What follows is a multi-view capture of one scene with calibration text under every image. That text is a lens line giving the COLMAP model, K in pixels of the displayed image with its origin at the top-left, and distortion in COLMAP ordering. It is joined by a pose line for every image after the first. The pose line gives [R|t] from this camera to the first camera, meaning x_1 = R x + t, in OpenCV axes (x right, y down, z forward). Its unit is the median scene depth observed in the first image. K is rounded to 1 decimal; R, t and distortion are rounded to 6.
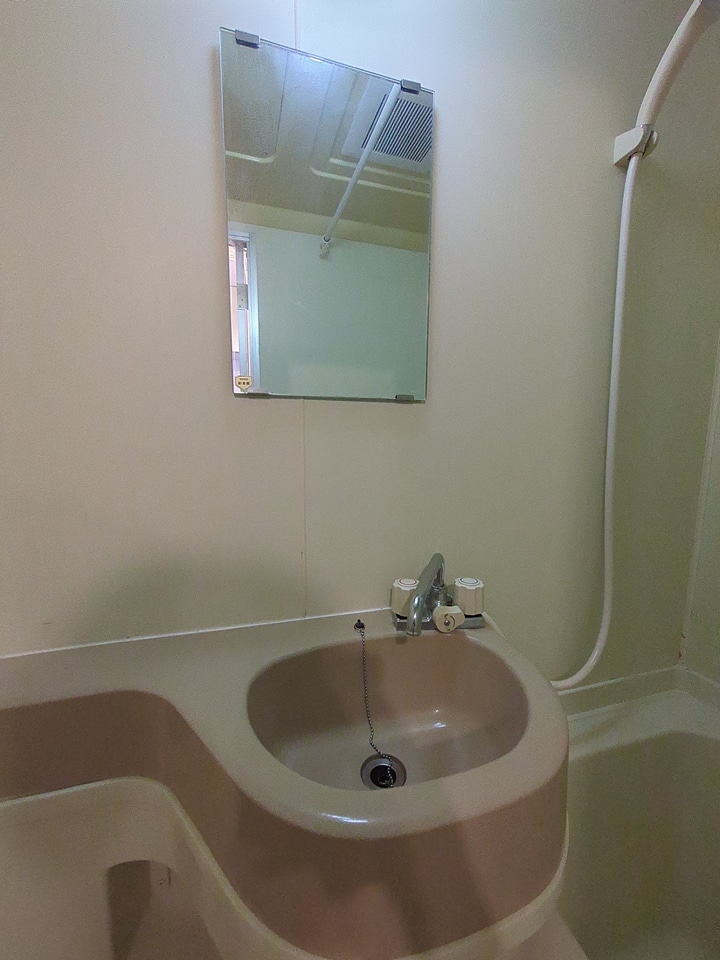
lens RADIAL K [[379.8, 0, 360.0], [0, 379.8, 480.0], [0, 0, 1]] dist [0.008243, 0.000180]
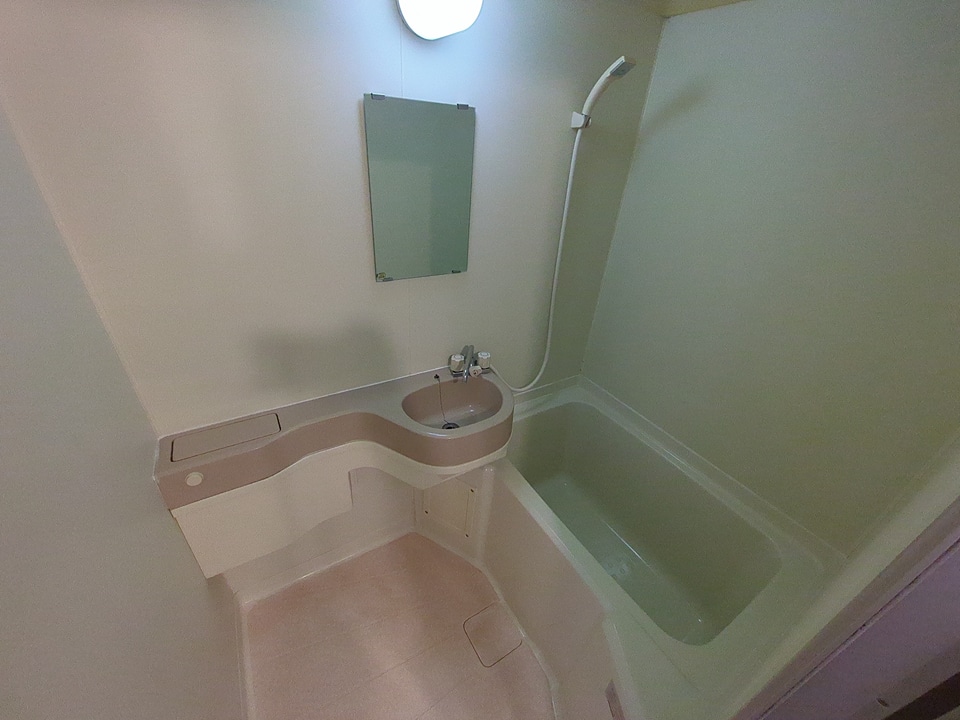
lens RADIAL K [[379.8, 0, 480.0], [0, 379.8, 360.0], [0, 0, 1]] dist [0.008243, 0.000180]
pose [[0.966422, -0.074883, 0.245806, -0.294994], [-0.031605, 0.914691, 0.402916, -0.612408], [-0.255008, -0.397155, 0.881611, -0.991435]]
